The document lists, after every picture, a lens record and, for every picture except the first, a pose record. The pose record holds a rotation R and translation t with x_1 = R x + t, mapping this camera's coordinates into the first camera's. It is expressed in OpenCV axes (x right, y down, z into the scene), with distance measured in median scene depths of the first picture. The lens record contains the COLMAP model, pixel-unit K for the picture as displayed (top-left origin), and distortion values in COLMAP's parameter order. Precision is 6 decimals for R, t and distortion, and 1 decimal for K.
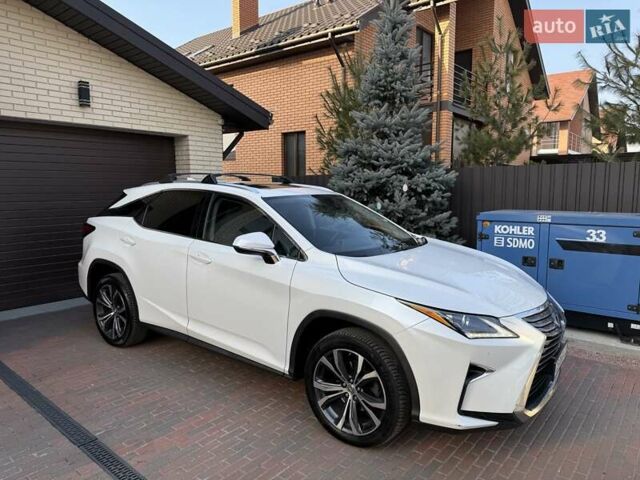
lens RADIAL K [[451.5, 0, 317.0], [0, 451.5, 237.0], [0, 0, 1]] dist [0.027700, -0.038751]
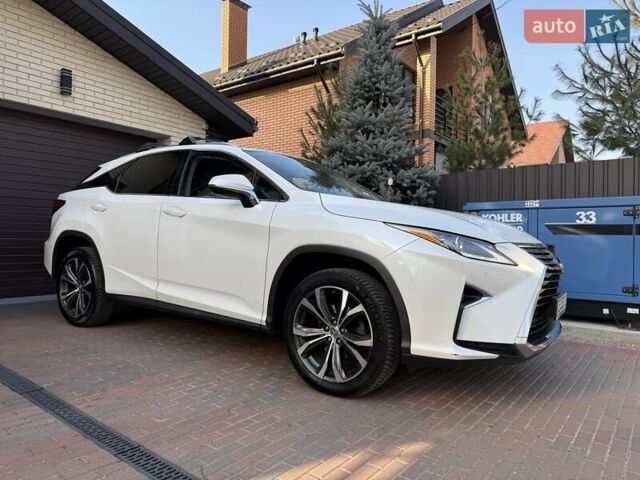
lens RADIAL K [[451.5, 0, 314.2], [0, 451.5, 235.9], [0, 0, 1]] dist [0.027700, -0.038751]
pose [[0.999469, 0.015592, 0.028614, 0.003785], [-0.012168, 0.993158, -0.116144, 0.149953], [-0.030229, 0.115734, 0.992820, 0.050916]]
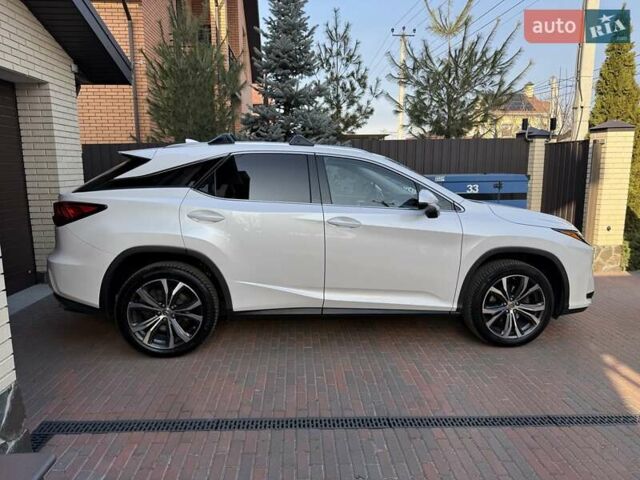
lens RADIAL K [[451.5, 0, 314.9], [0, 451.5, 242.3], [0, 0, 1]] dist [0.027700, -0.038751]
pose [[0.738542, -0.118031, 0.663795, -0.704206], [0.079204, 0.992928, 0.088433, -0.001229], [-0.669539, -0.012737, 0.742668, 0.249494]]
